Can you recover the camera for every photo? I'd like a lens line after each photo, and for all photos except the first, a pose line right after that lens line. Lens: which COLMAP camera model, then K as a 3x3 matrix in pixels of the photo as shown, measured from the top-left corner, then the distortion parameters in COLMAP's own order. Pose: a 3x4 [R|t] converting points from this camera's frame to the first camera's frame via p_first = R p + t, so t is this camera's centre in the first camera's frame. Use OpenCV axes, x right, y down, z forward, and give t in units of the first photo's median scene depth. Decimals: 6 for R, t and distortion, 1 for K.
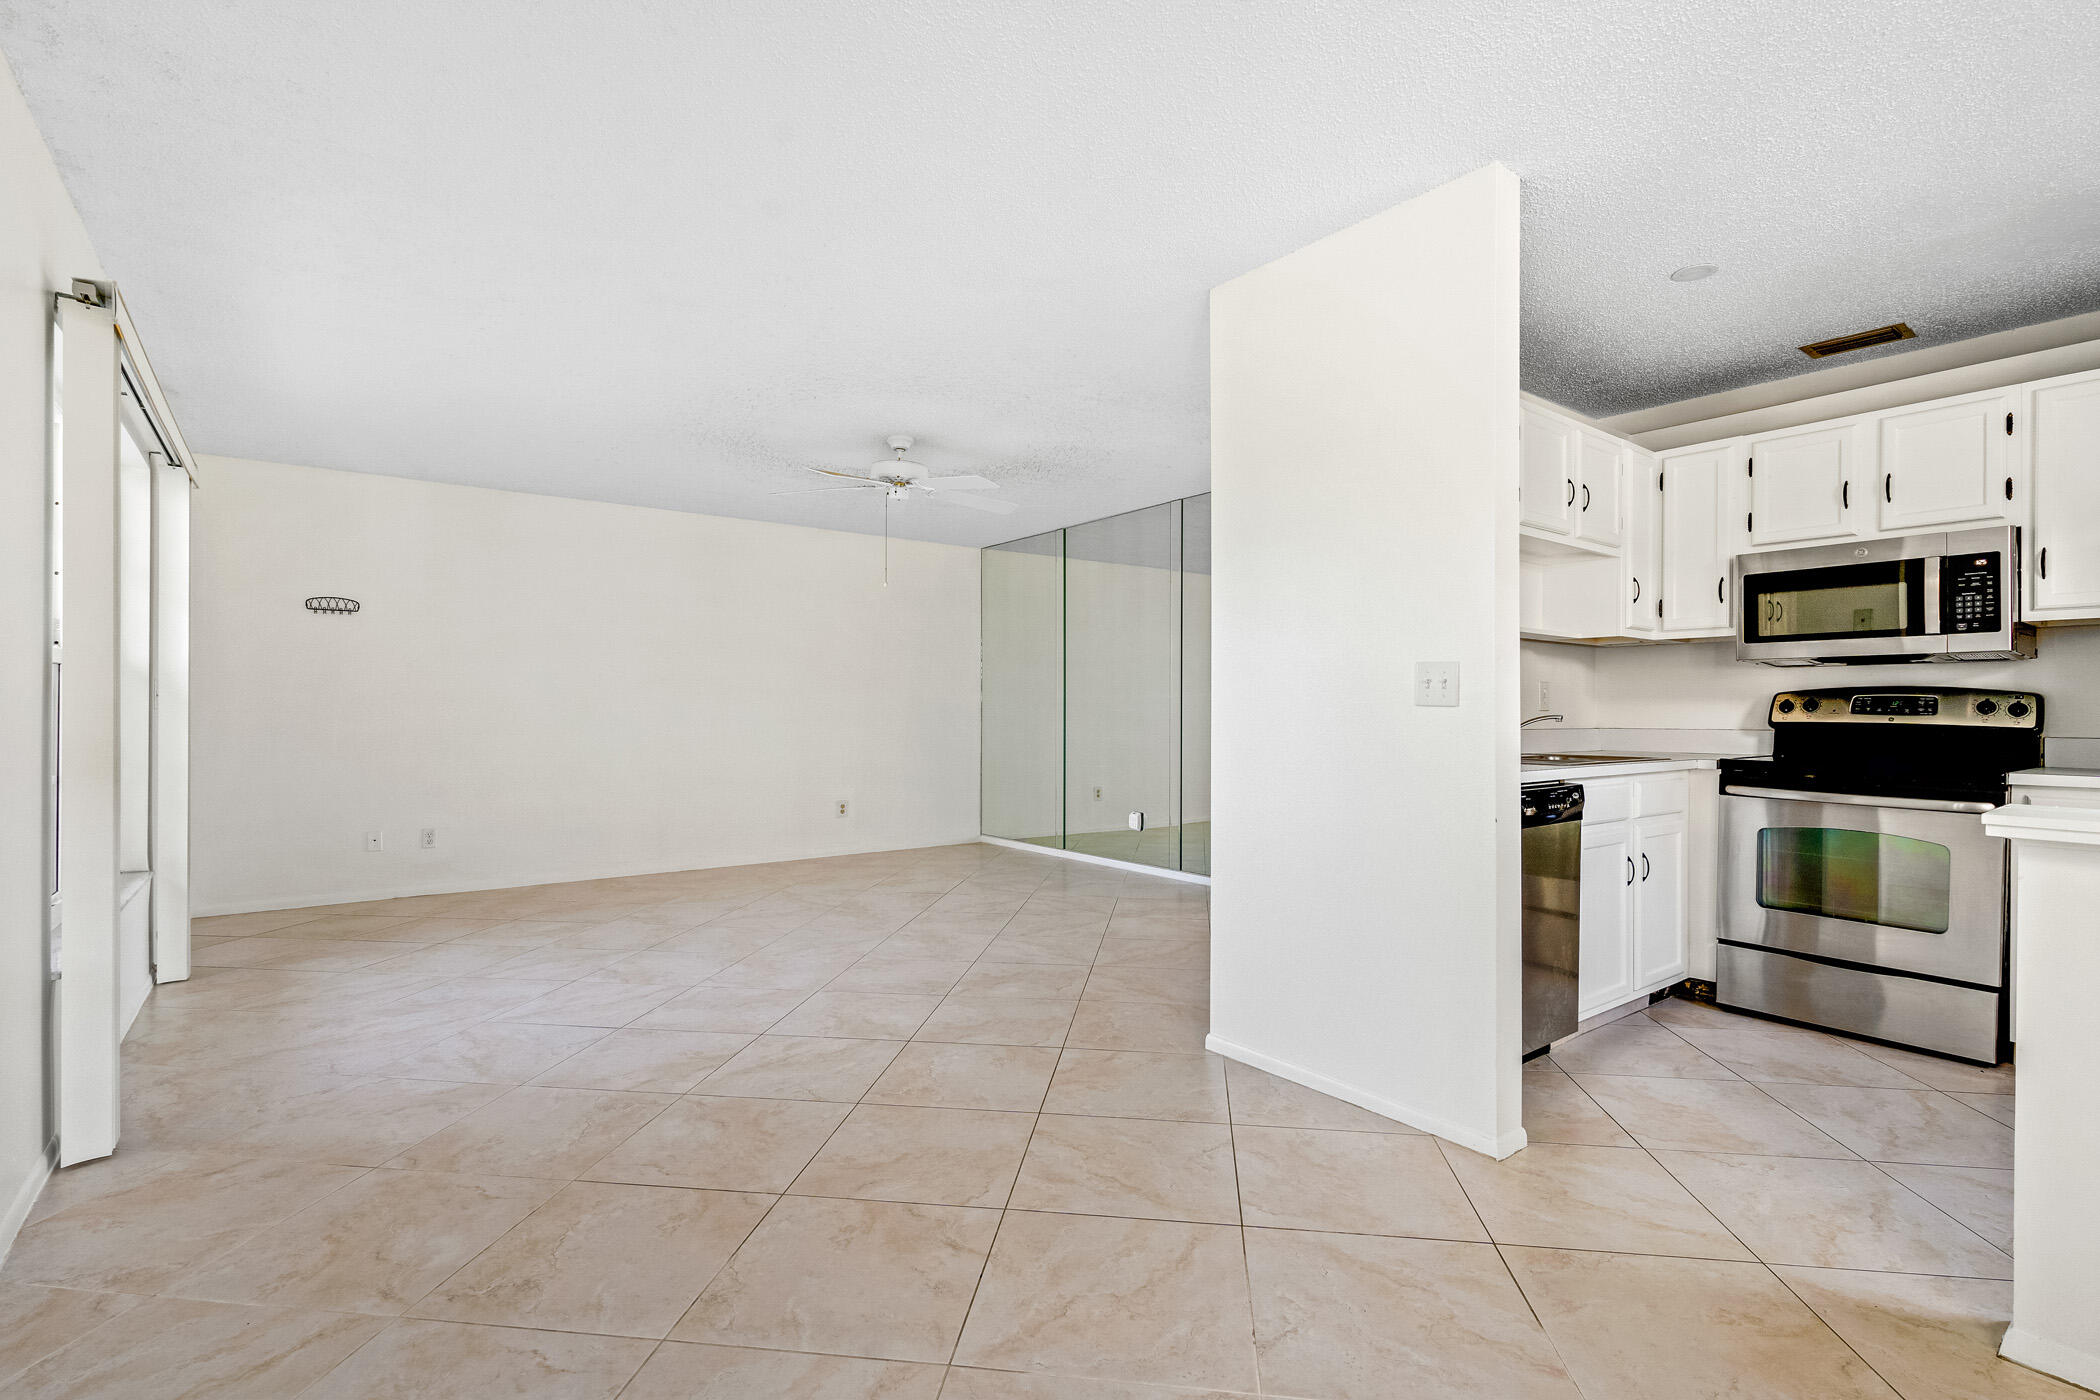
lens RADIAL K [[951.3, 0, 1077.1], [0, 951.3, 705.6], [0, 0, 1]] dist [-0.002738, 0.001291]
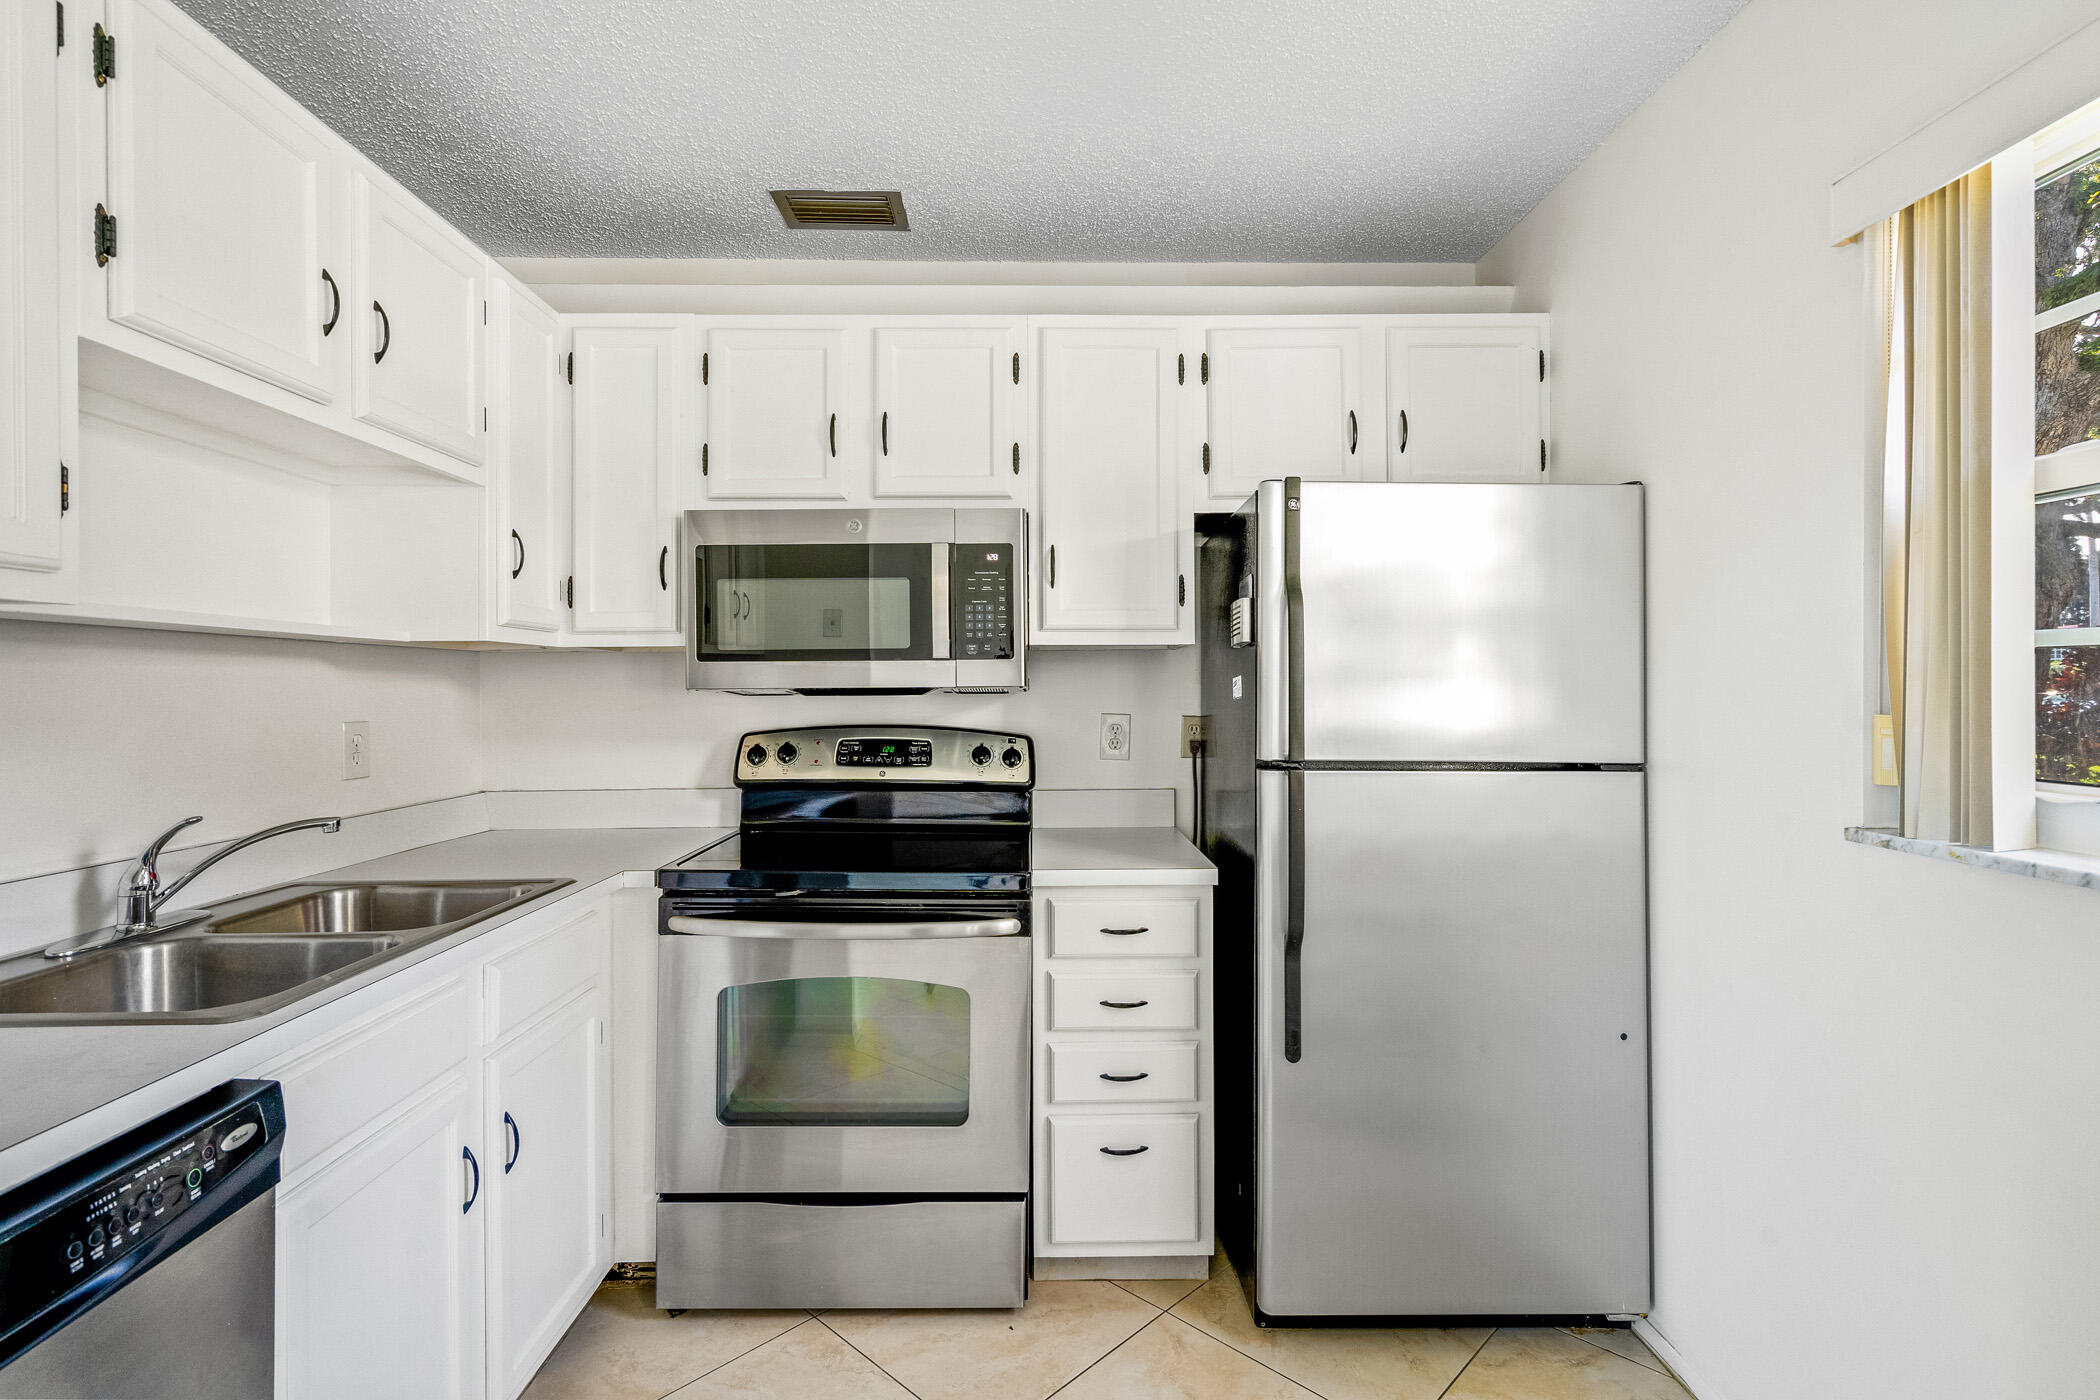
lens RADIAL K [[990.5, 0, 1034.6], [0, 990.5, 681.7], [0, 0, 1]] dist [-0.004431, 0.003104]
pose [[0.606176, -0.004050, 0.795320, 0.356892], [0.004668, 0.999988, 0.001534, -0.054965], [-0.795317, 0.002783, 0.606188, 0.483942]]
